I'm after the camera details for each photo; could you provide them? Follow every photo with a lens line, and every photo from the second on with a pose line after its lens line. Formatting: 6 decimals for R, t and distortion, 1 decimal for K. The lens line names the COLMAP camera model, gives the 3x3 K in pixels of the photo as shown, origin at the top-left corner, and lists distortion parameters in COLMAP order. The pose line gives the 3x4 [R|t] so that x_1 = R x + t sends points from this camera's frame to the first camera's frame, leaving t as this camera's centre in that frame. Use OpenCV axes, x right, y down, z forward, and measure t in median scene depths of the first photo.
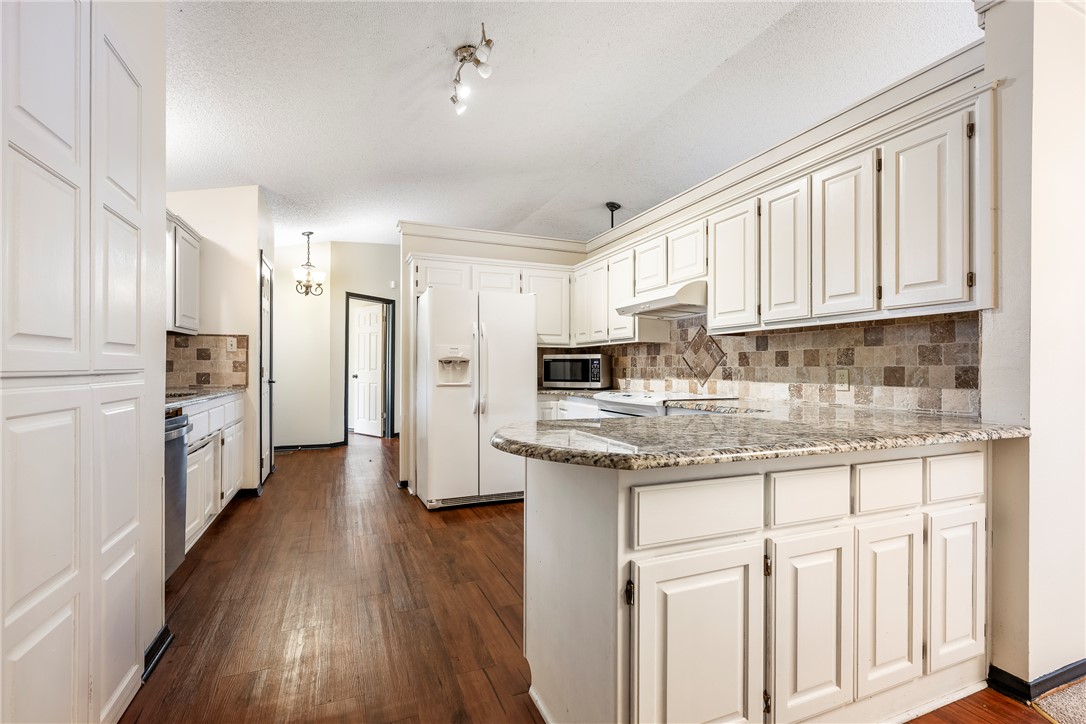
lens RADIAL K [[499.3, 0, 547.1], [0, 499.3, 366.2], [0, 0, 1]] dist [0.001068, 0.000143]
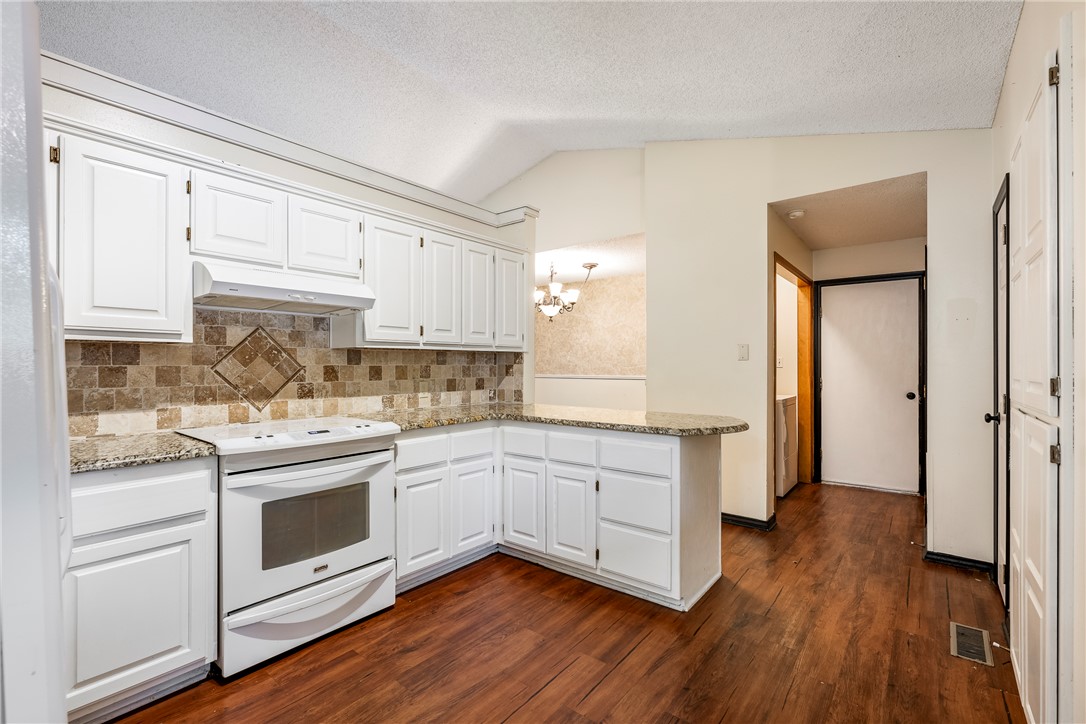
lens RADIAL K [[499.3, 0, 545.2], [0, 499.3, 364.0], [0, 0, 1]] dist [0.001068, 0.000143]
pose [[-0.507611, -0.000026, 0.861586, -0.615318], [-0.005649, 0.999979, -0.003298, -0.032094], [-0.861568, -0.006541, -0.507601, 1.195357]]
